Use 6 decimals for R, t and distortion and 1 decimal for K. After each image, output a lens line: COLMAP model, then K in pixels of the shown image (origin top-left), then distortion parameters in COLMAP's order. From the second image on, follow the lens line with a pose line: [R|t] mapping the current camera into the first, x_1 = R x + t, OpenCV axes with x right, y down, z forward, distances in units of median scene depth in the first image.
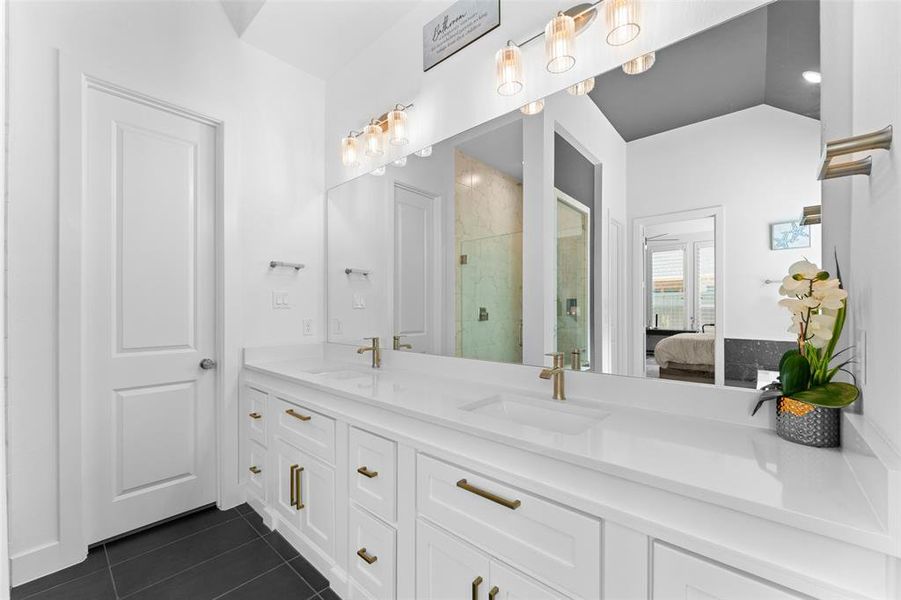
lens RADIAL K [[357.9, 0, 447.2], [0, 357.9, 303.9], [0, 0, 1]] dist [-0.000534, -0.000311]
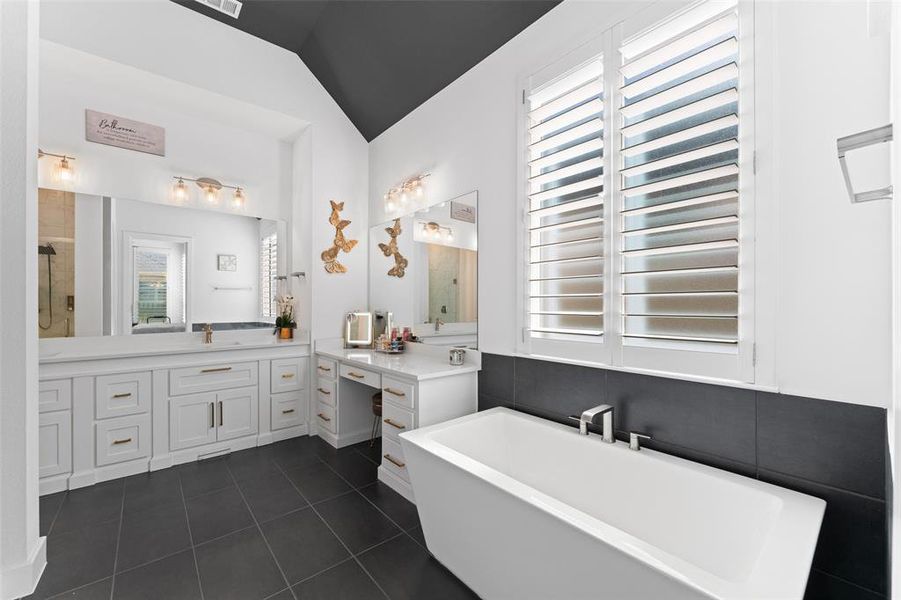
lens RADIAL K [[357.9, 0, 447.2], [0, 357.9, 303.9], [0, 0, 1]] dist [-0.000534, -0.000311]
pose [[0.151861, 0.003593, 0.988395, -1.518316], [-0.005002, 0.999983, -0.002867, 0.001746], [-0.988389, -0.004509, 0.151876, -0.782394]]
